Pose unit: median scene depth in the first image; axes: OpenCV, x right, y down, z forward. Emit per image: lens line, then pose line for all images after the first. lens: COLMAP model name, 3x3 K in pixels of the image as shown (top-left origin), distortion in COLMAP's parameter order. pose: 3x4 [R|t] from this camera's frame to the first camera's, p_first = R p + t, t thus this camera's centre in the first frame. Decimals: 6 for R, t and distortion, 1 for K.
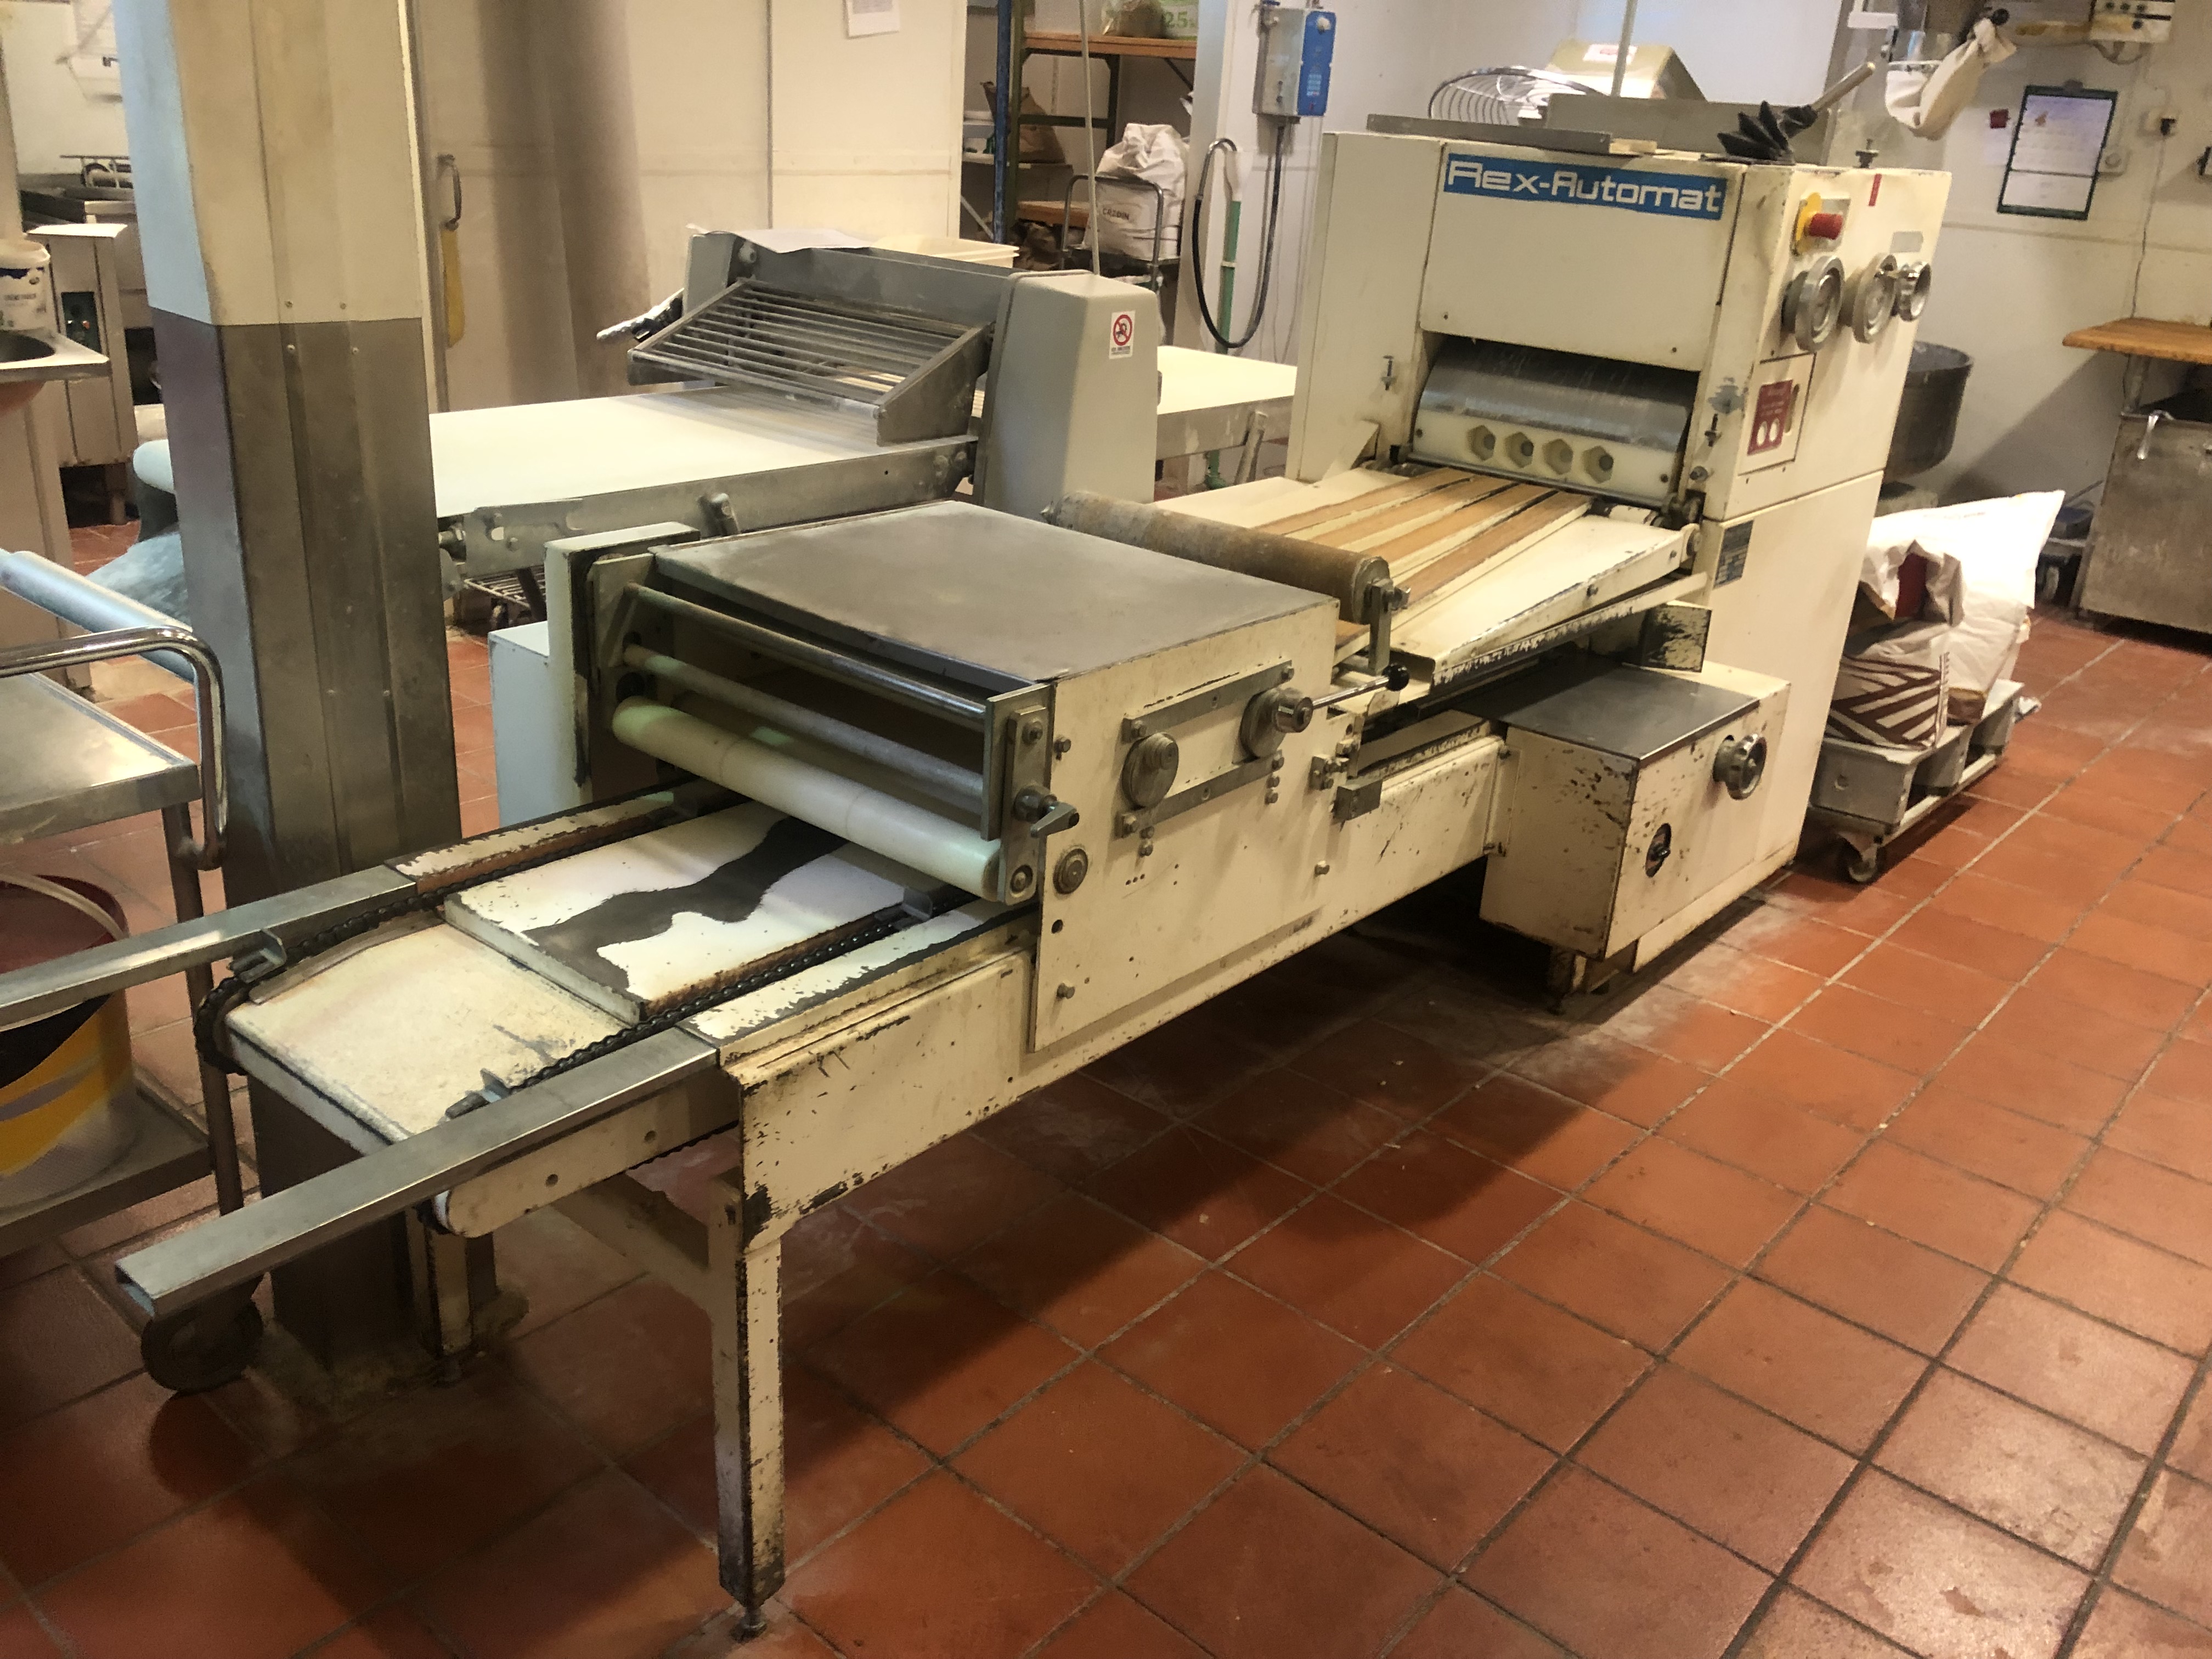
lens RADIAL K [[1850.0, 0, 1085.2], [0, 1850.0, 796.4], [0, 0, 1]] dist [0.028563, -0.022555]
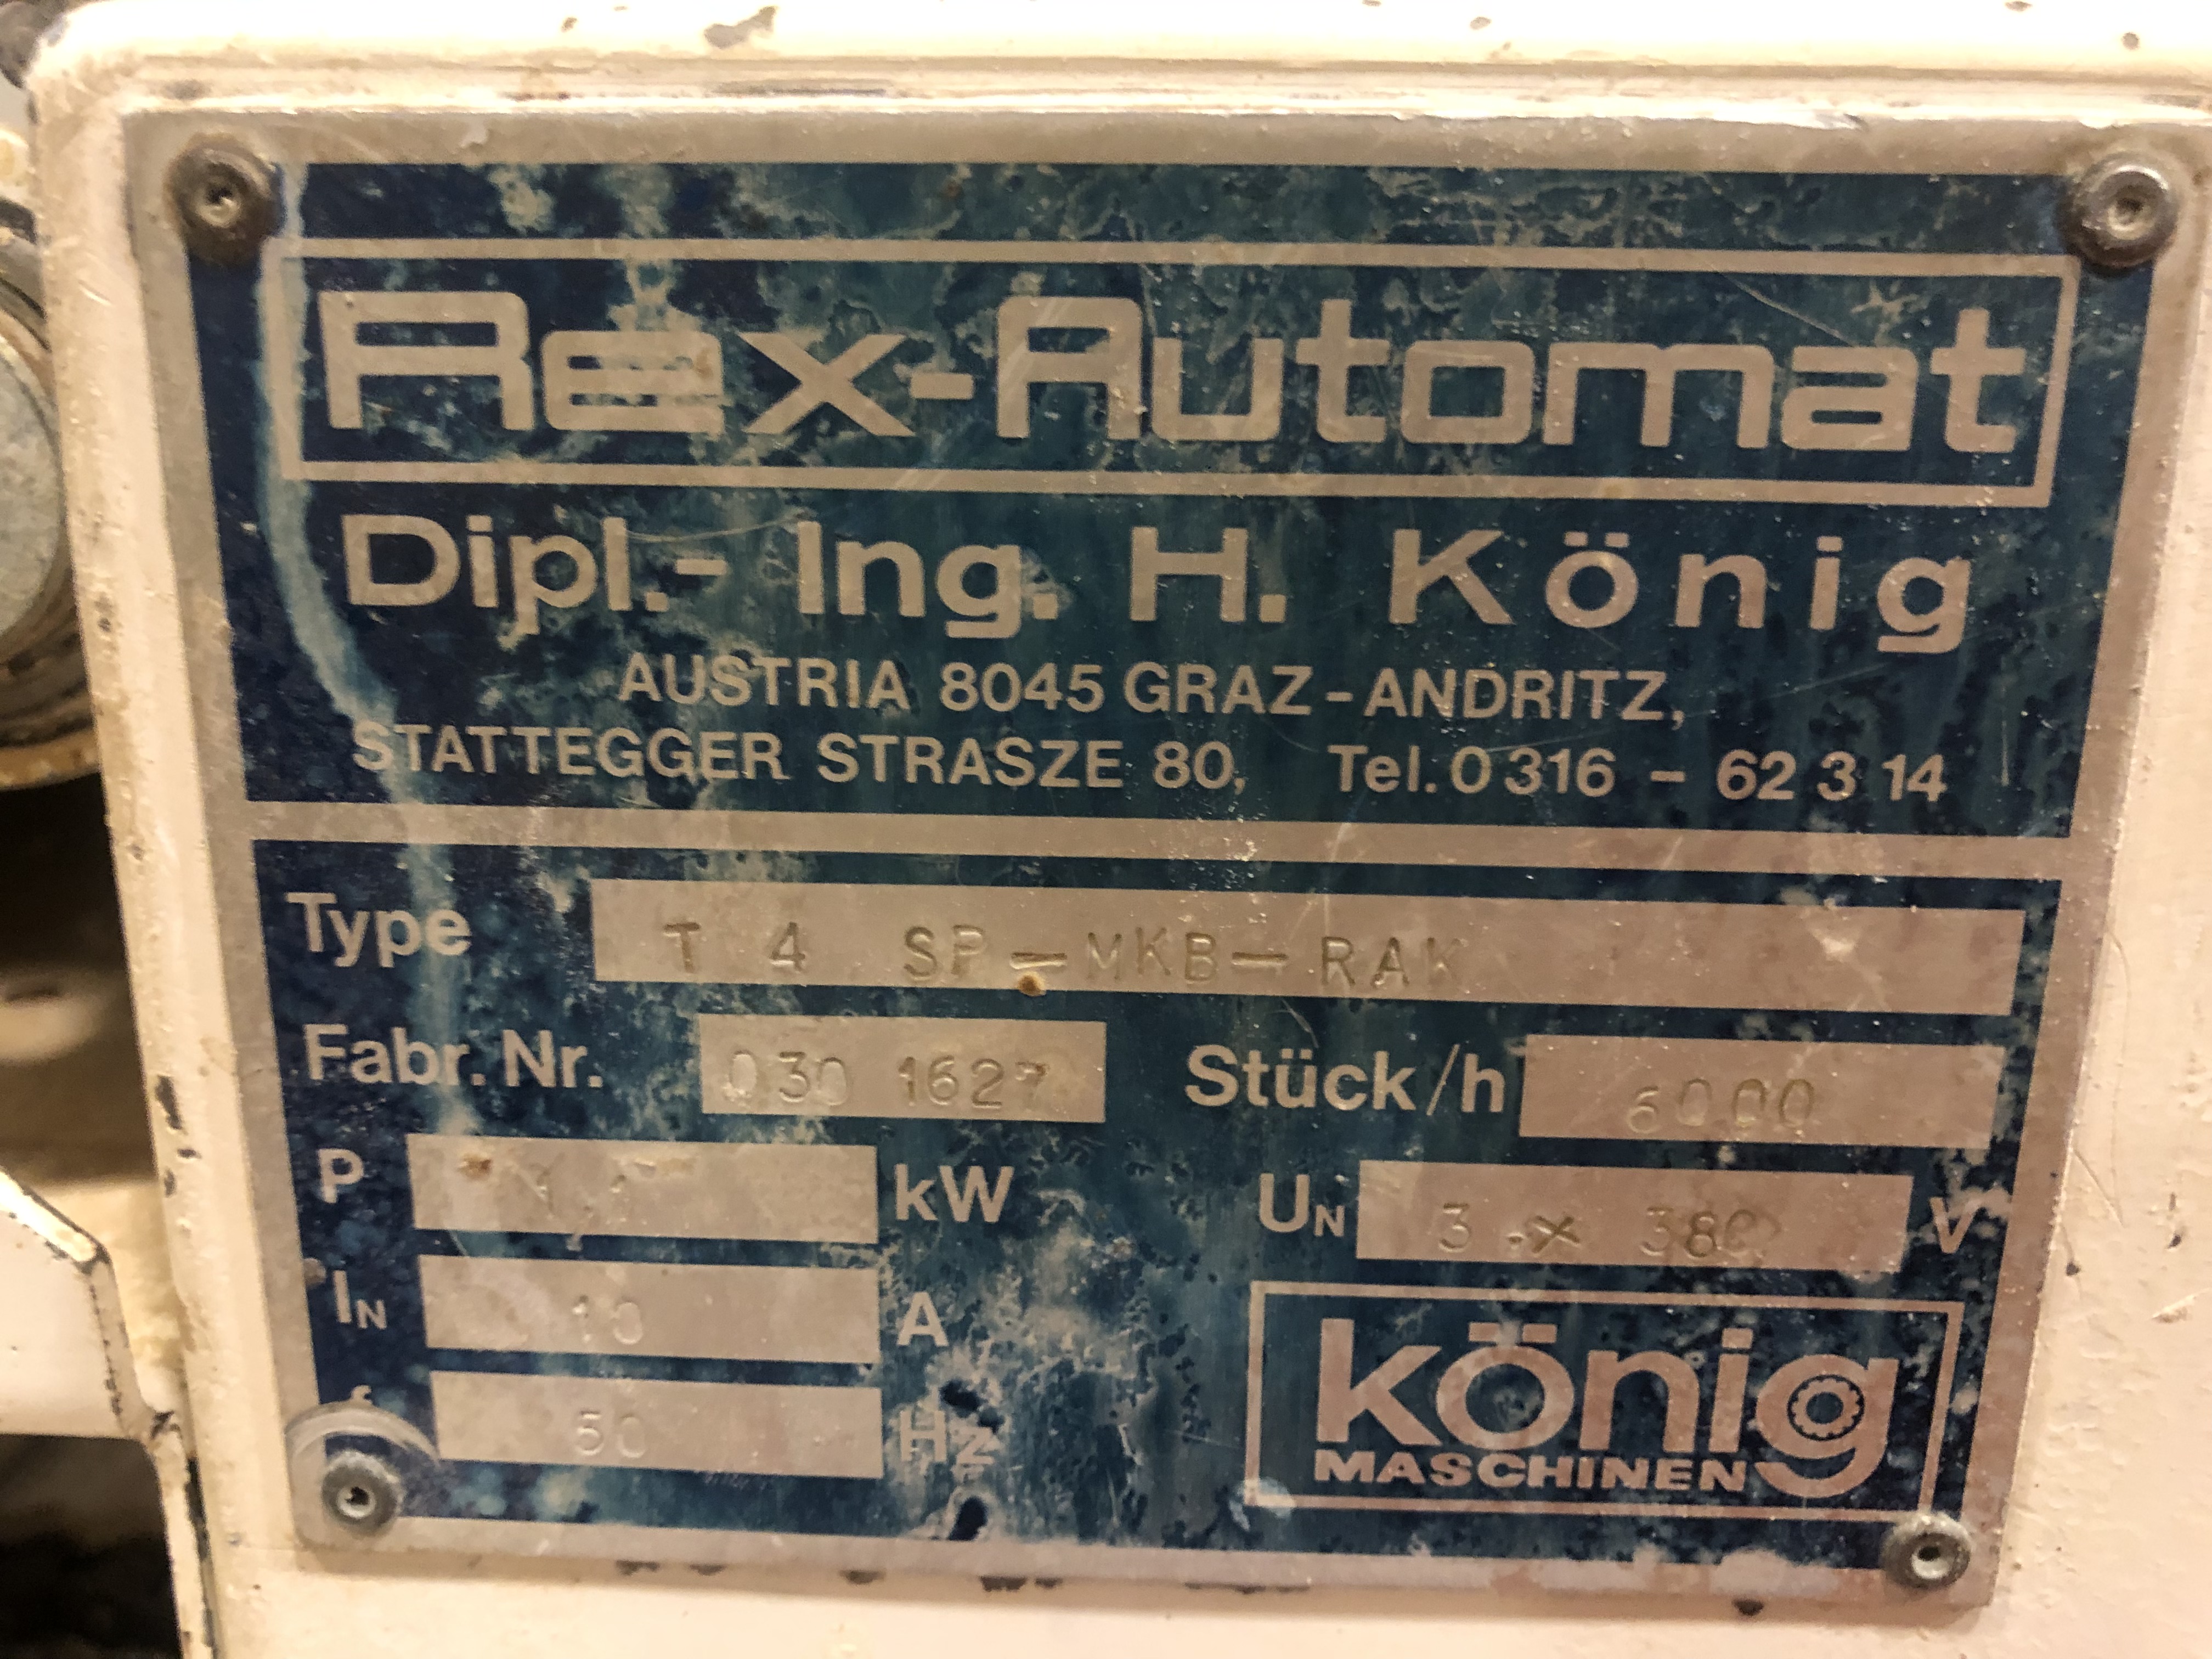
lens RADIAL K [[2111.3, 0, 1106.8], [0, 2111.3, 835.2], [0, 0, 1]] dist [-0.012596, 0.000000]
pose [[0.792747, -0.231243, 0.563985, 0.156605], [0.262513, 0.964565, 0.026494, -0.325206], [-0.550127, 0.127051, 0.825360, 0.937473]]
